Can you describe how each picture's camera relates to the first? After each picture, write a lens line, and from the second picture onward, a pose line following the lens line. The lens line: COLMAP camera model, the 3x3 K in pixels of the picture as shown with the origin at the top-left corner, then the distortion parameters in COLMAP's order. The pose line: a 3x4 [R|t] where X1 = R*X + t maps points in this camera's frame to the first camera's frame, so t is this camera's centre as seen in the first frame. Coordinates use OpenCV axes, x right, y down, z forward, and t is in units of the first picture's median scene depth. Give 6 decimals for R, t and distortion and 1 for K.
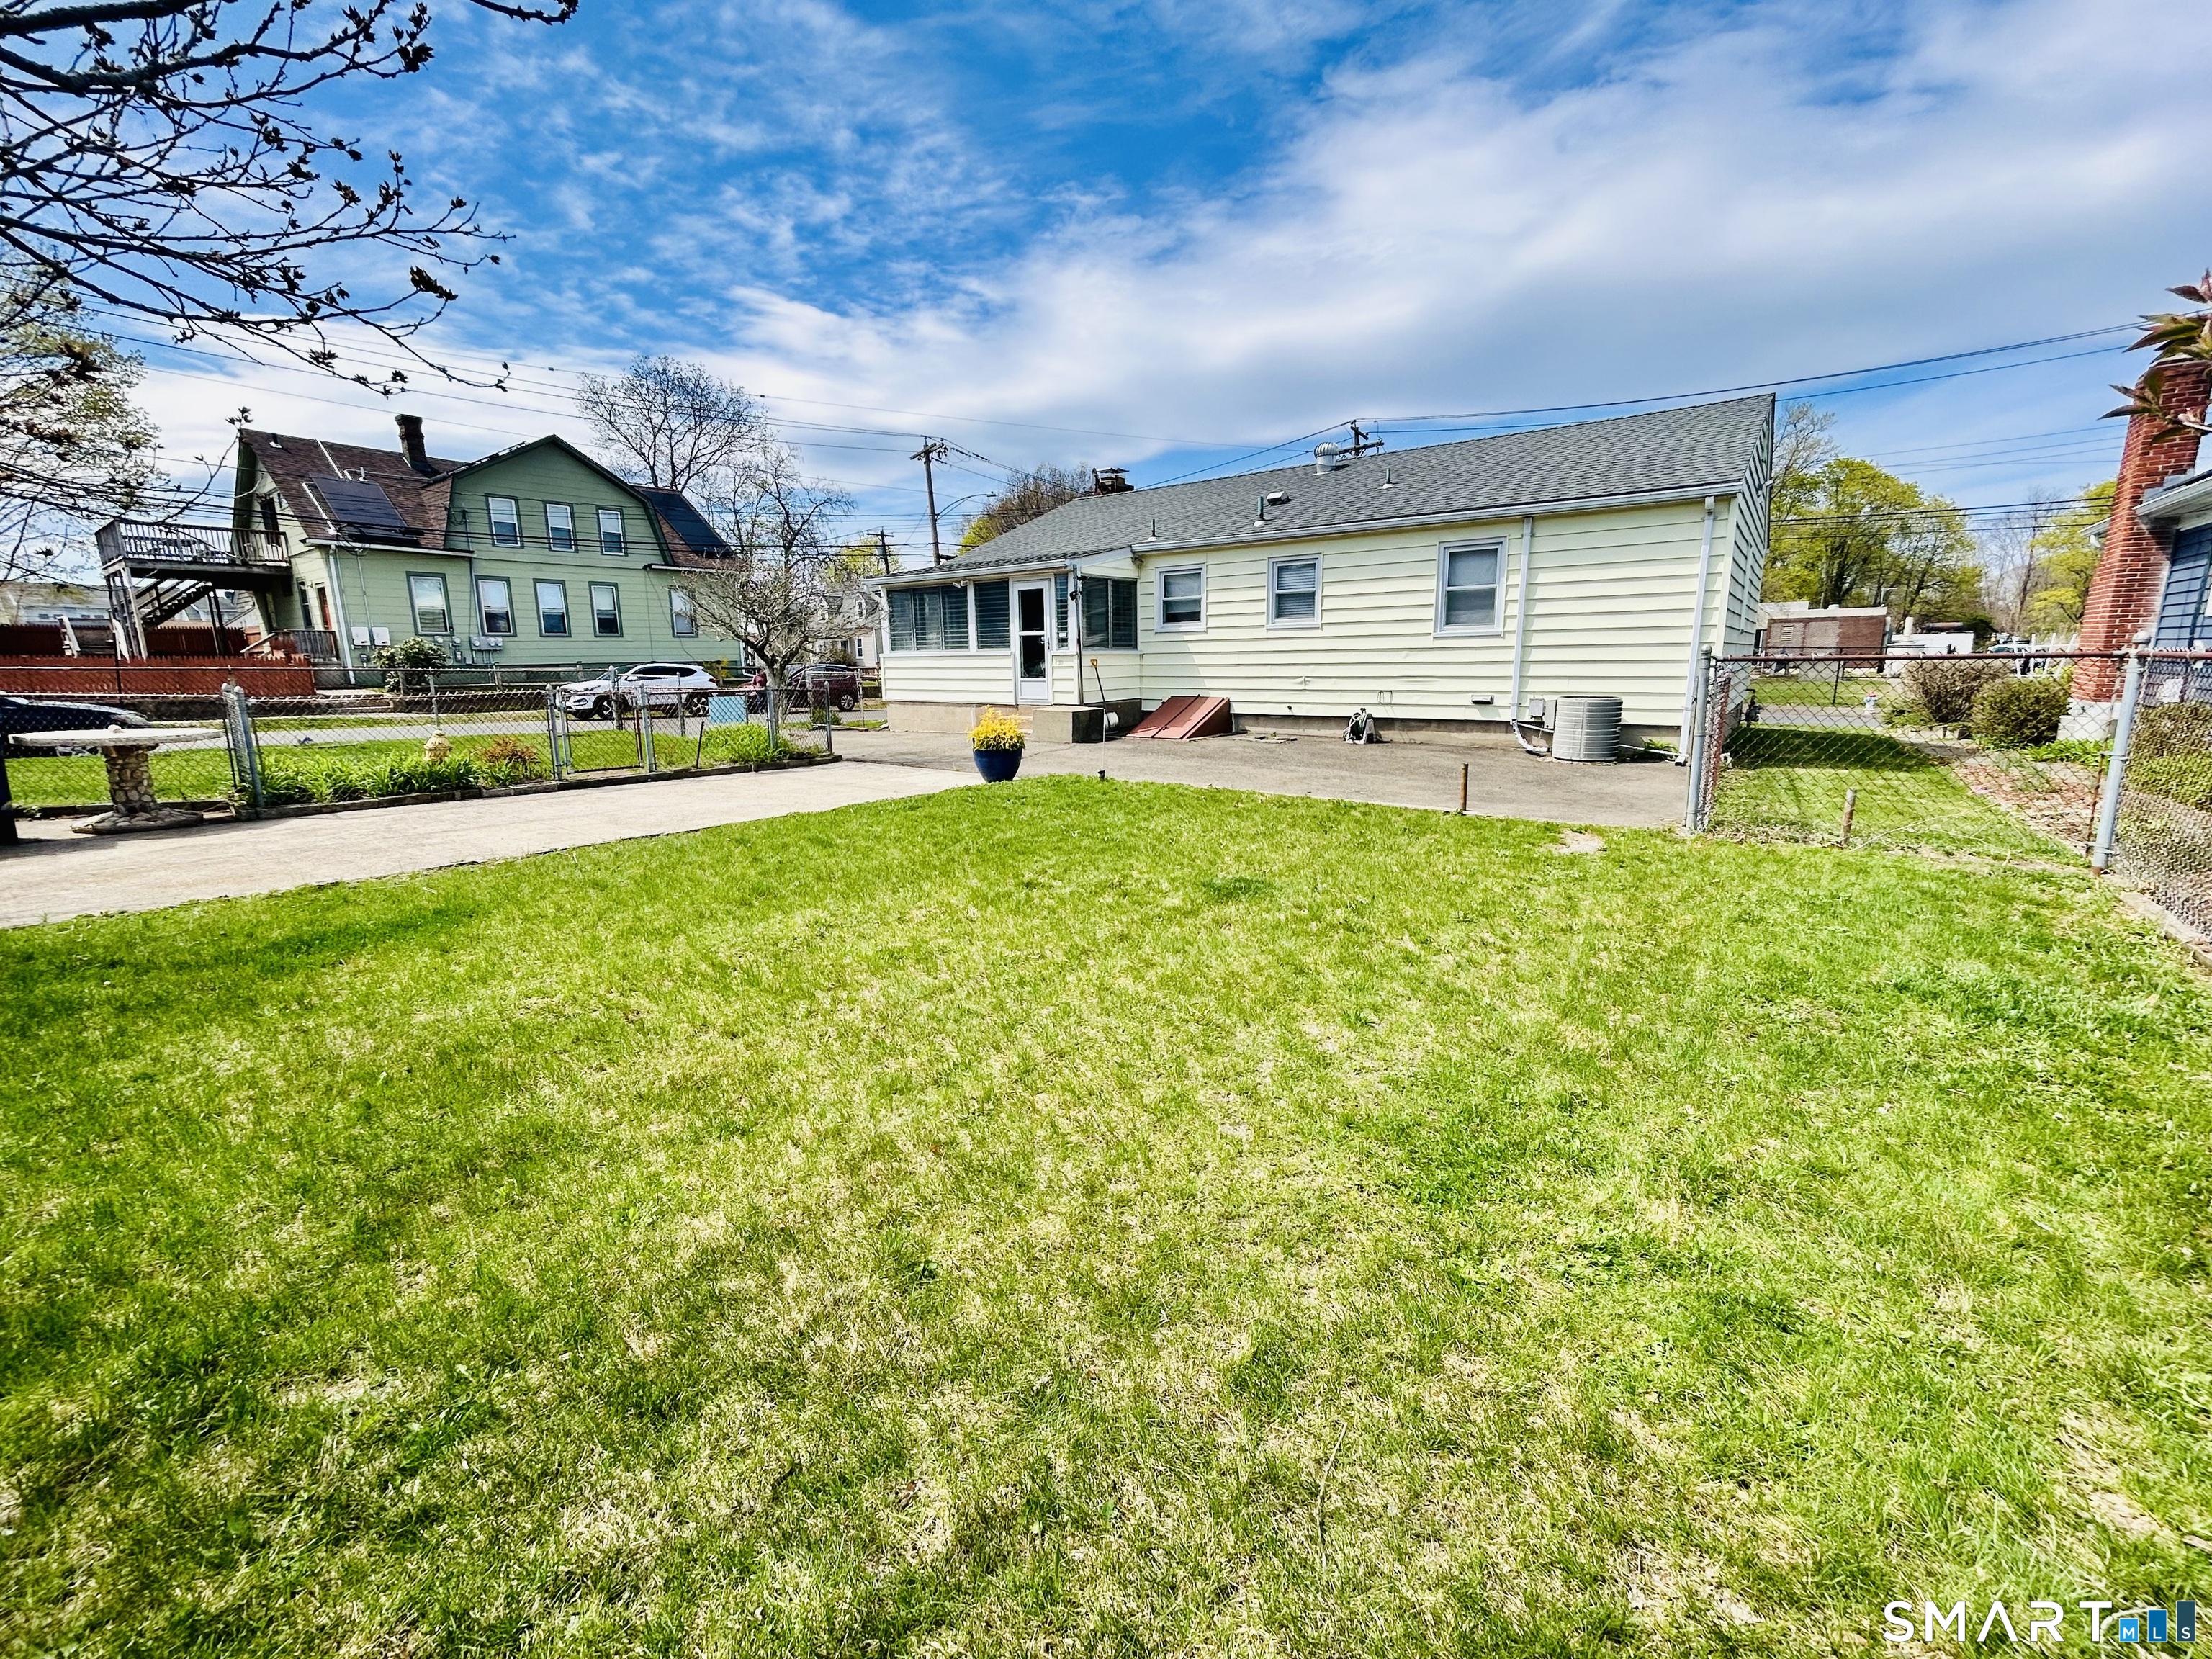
lens RADIAL K [[891.6, 0, 1122.5], [0, 891.6, 820.5], [0, 0, 1]] dist [0.002419, 0.000085]
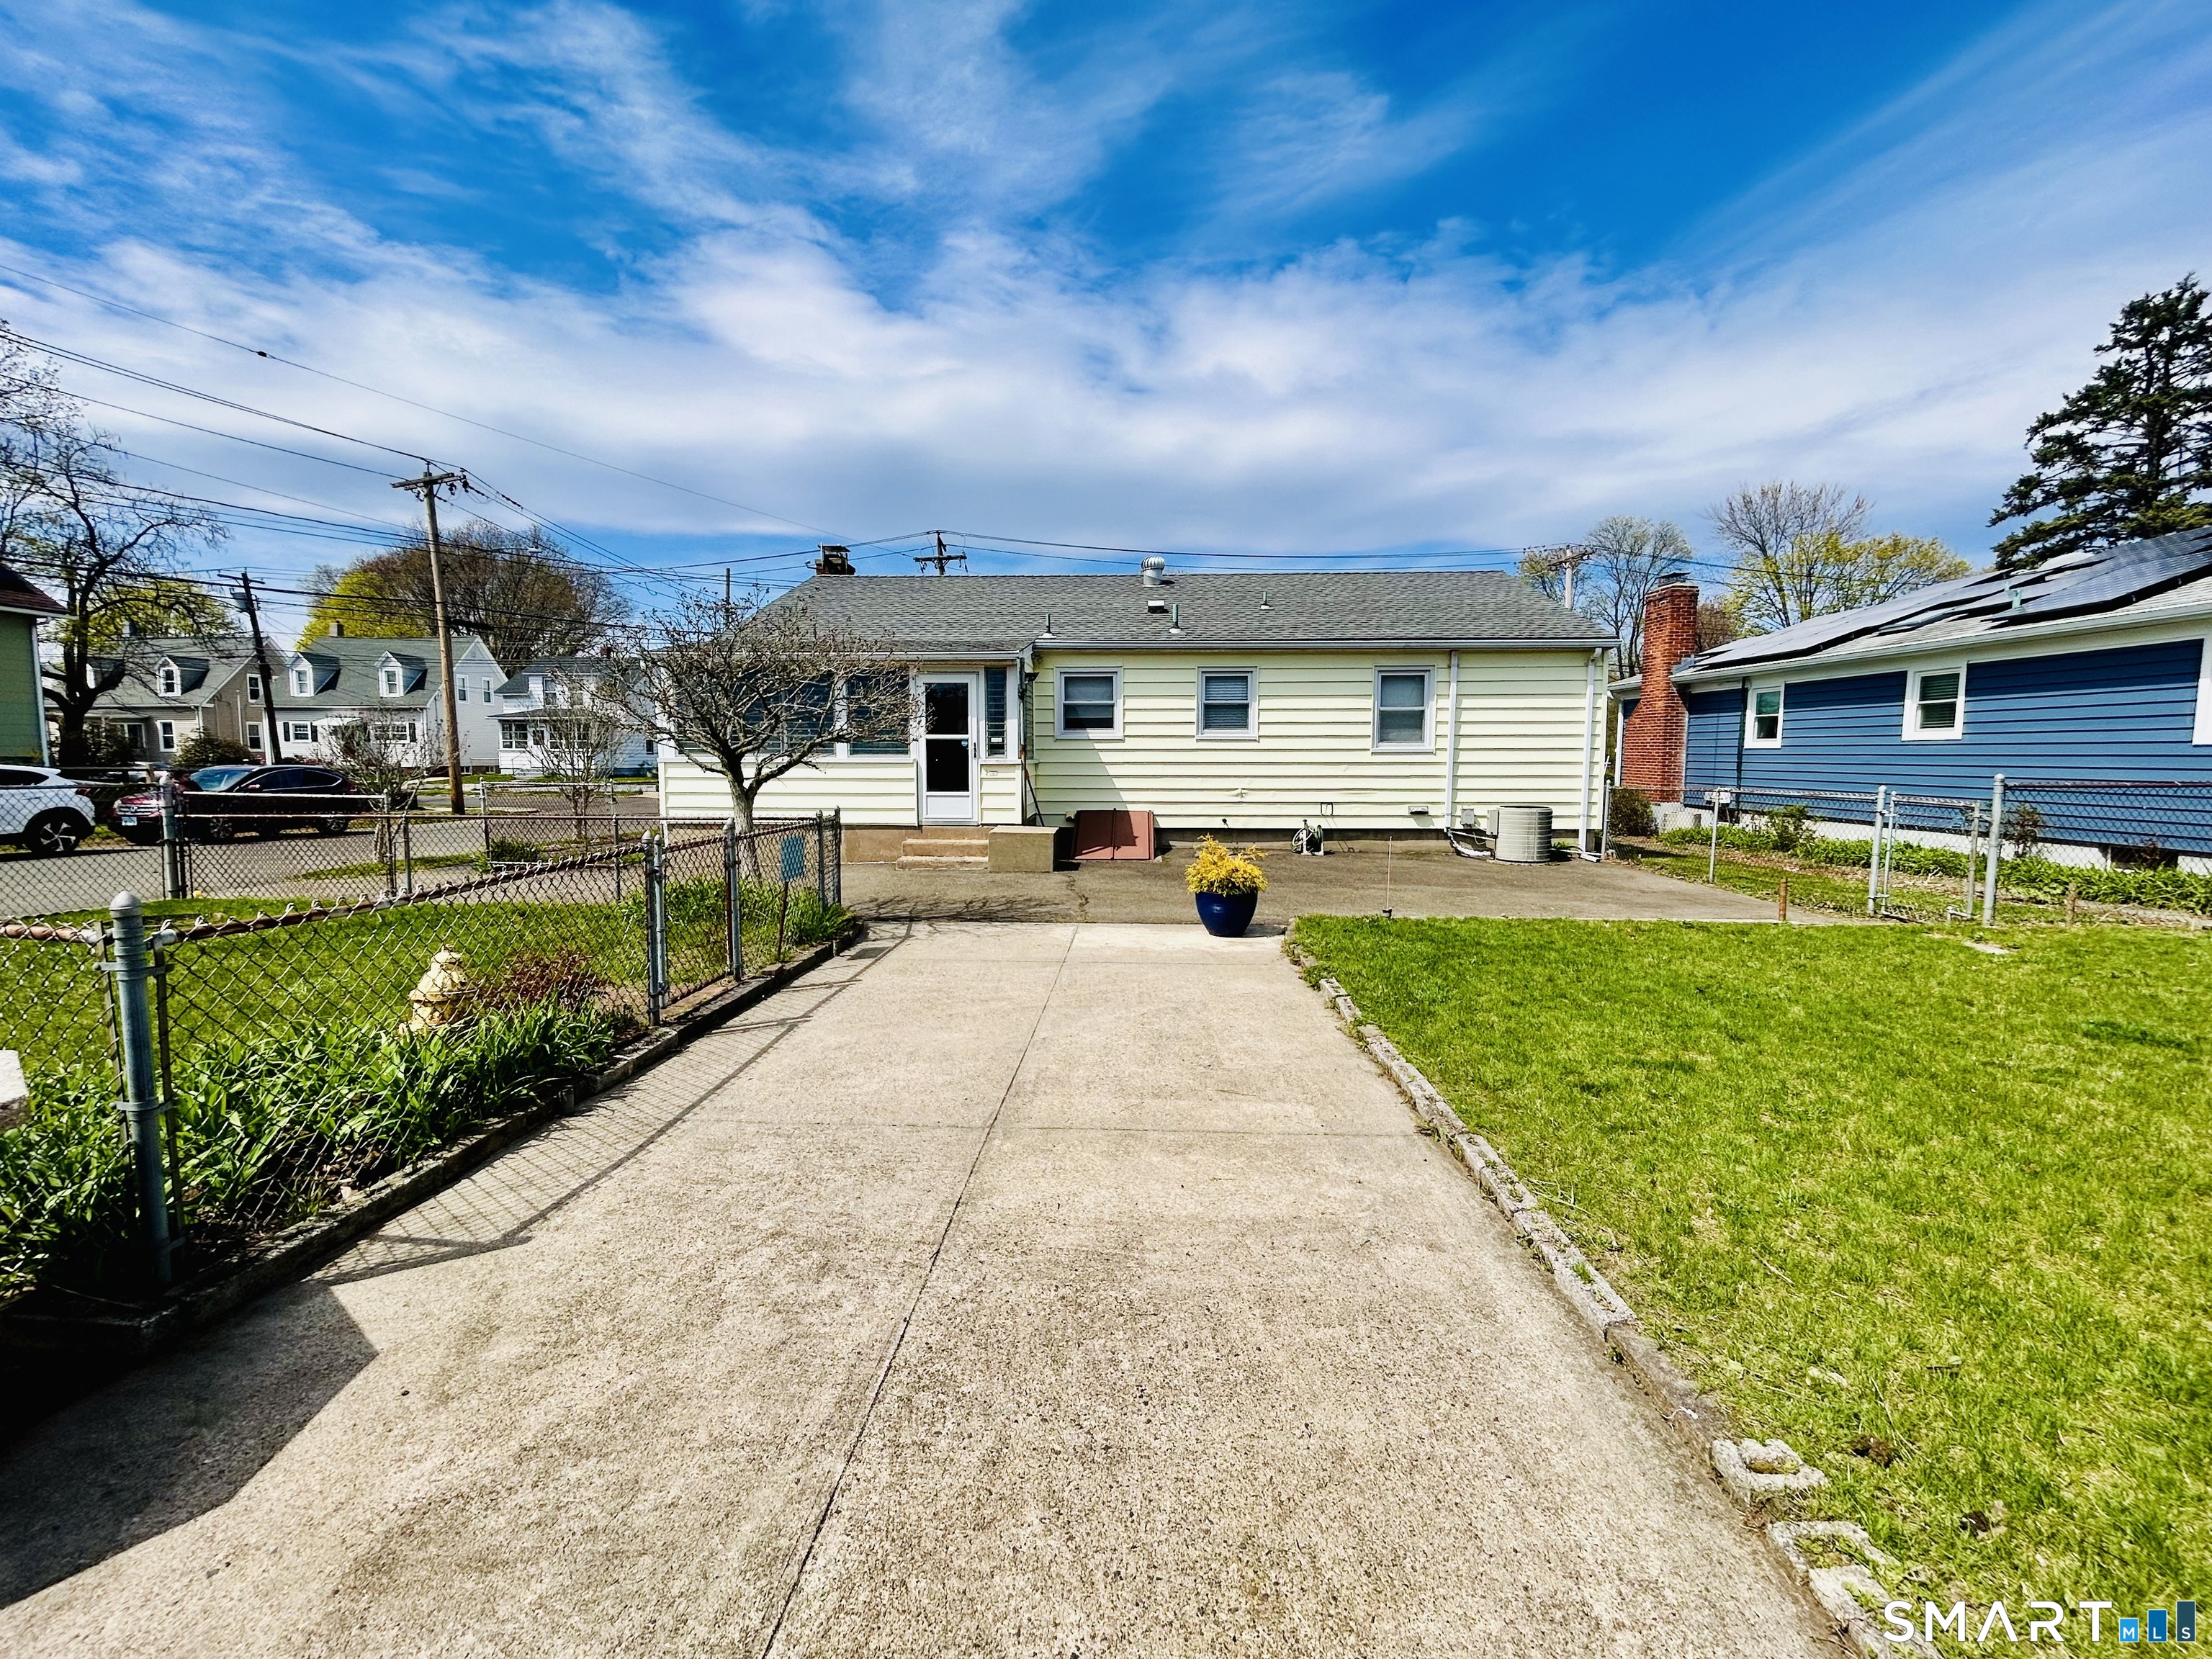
lens RADIAL K [[891.6, 0, 1117.7], [0, 891.6, 827.0], [0, 0, 1]] dist [0.002419, 0.000085]
pose [[0.823408, -0.030754, 0.566616, -0.449417], [0.089856, 0.992998, -0.076682, -0.056166], [-0.560290, 0.114054, 0.820406, 0.274304]]
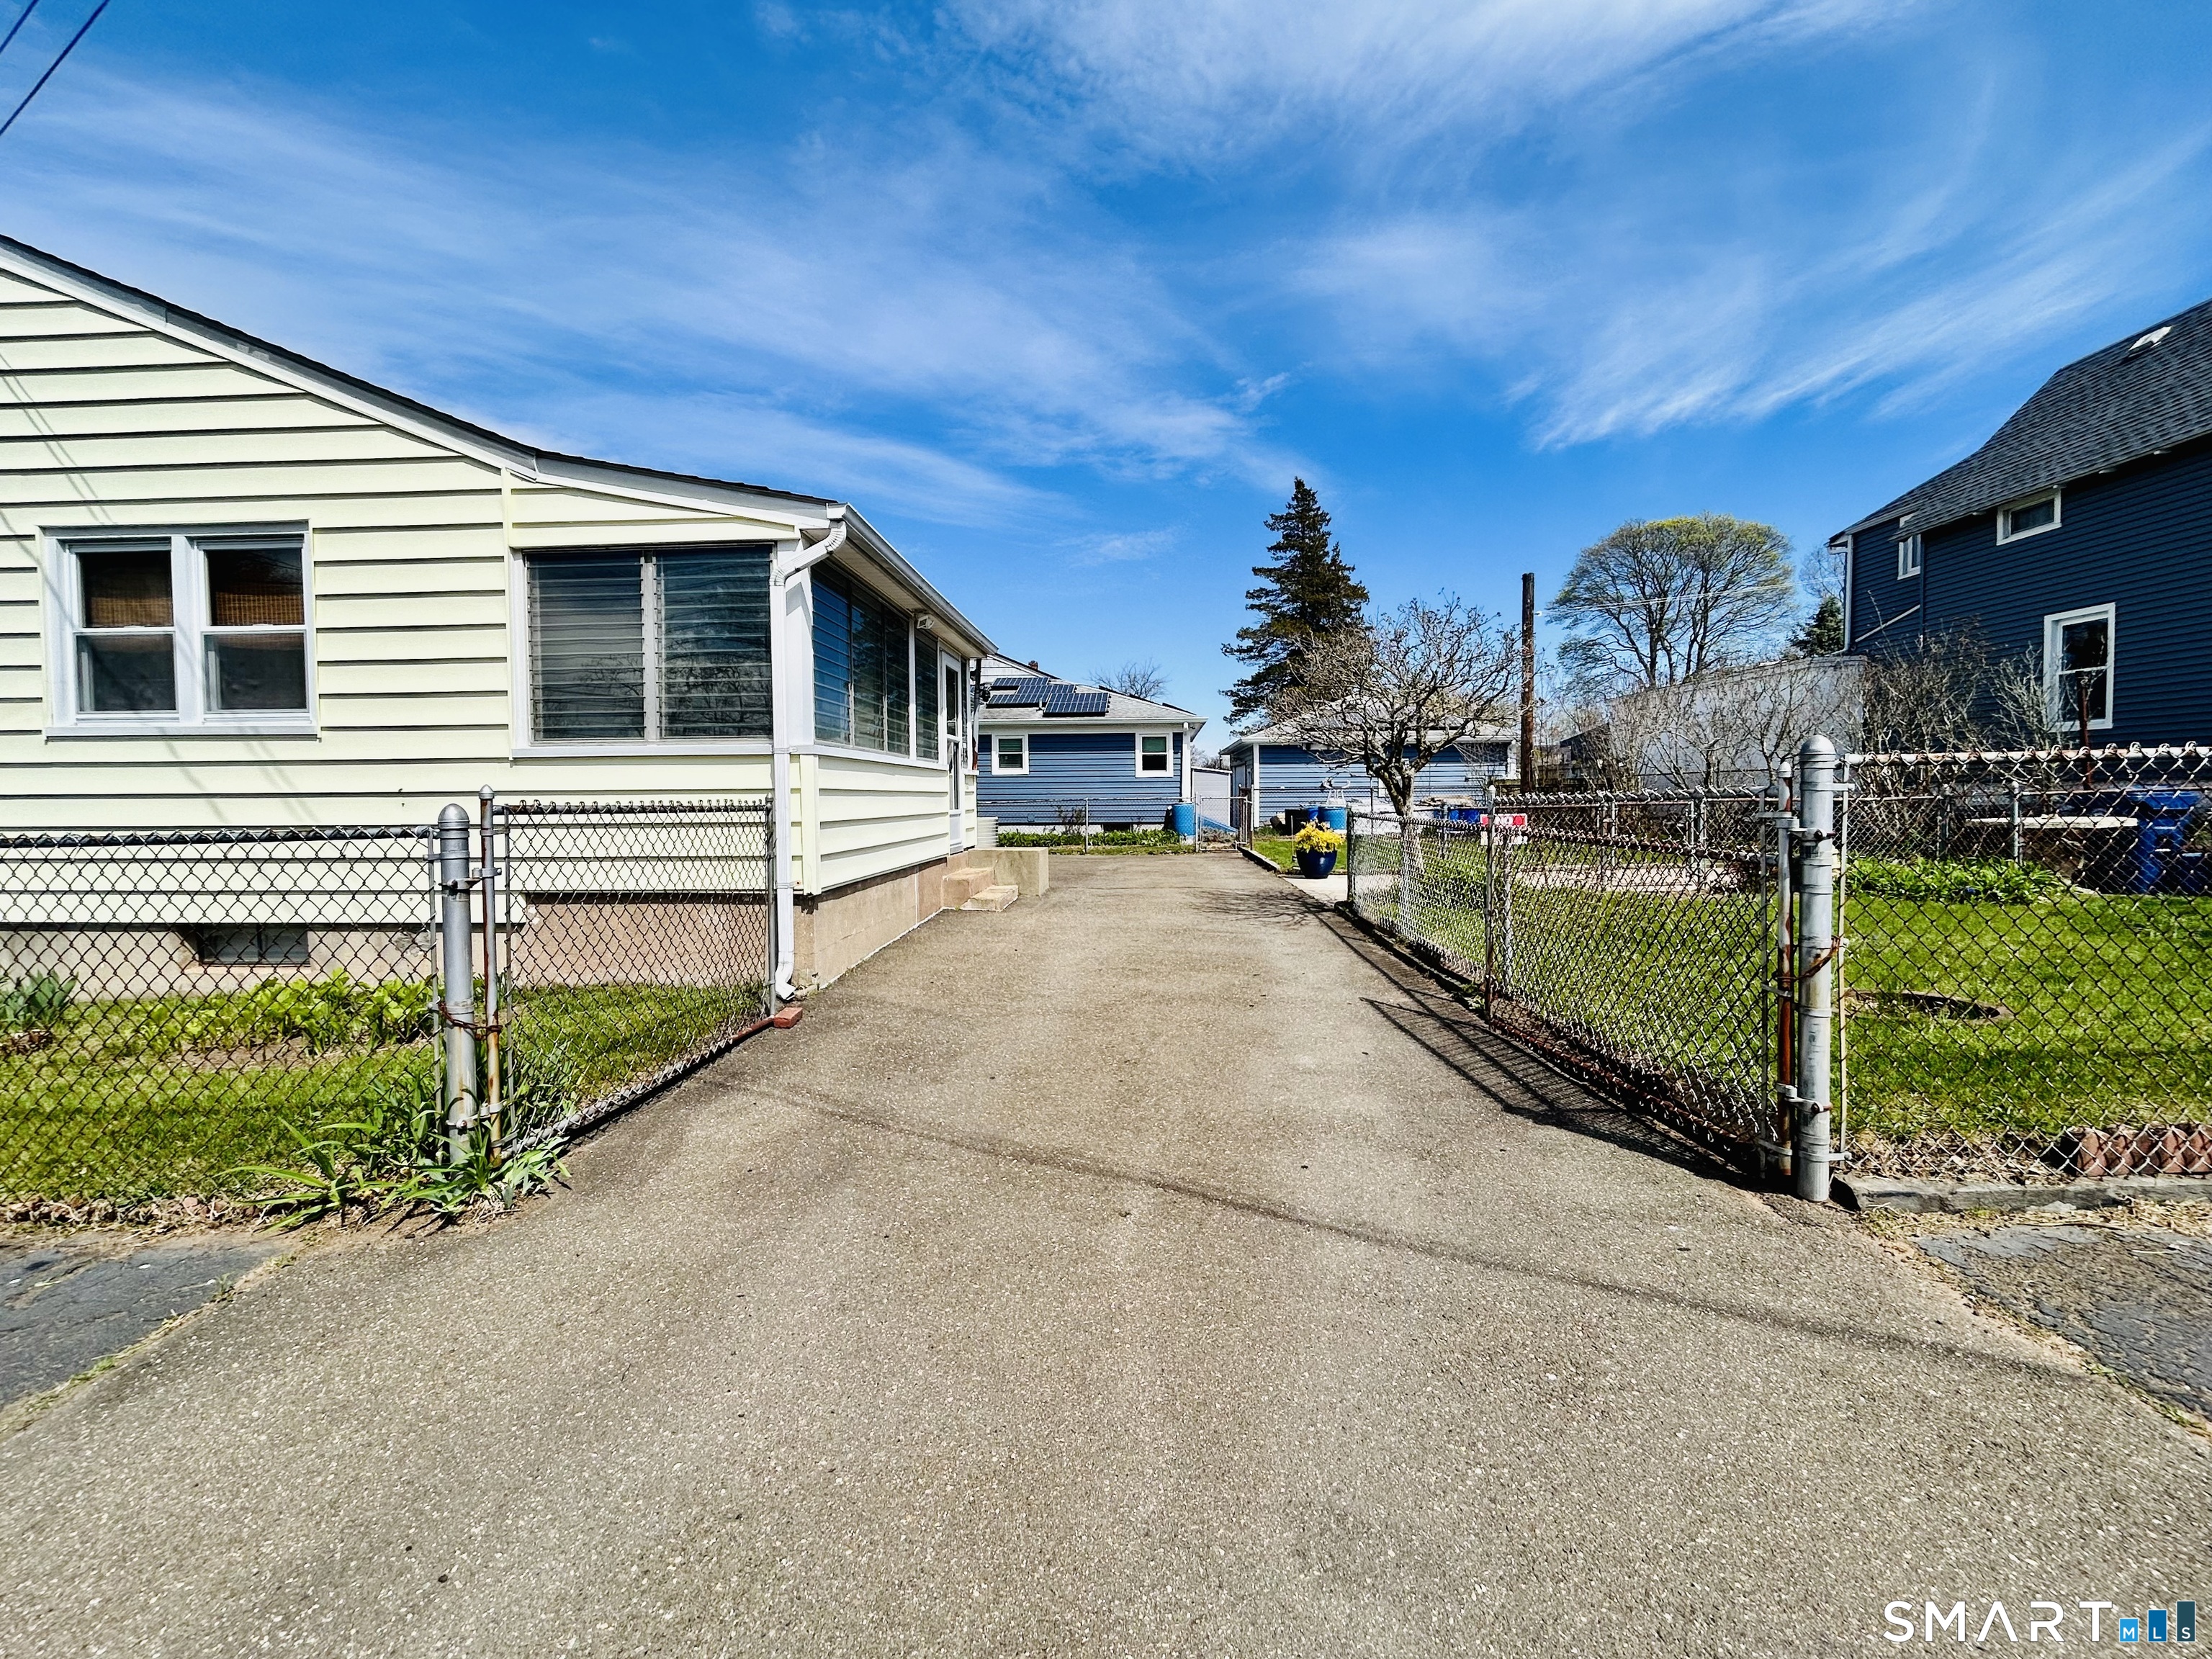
lens RADIAL K [[891.6, 0, 1098.5], [0, 891.6, 818.7], [0, 0, 1]] dist [0.002419, 0.000085]
pose [[-0.539648, -0.002618, 0.841887, -0.722843], [0.165208, 0.980223, 0.108946, -0.217086], [-0.825522, 0.197879, -0.528543, 1.331544]]
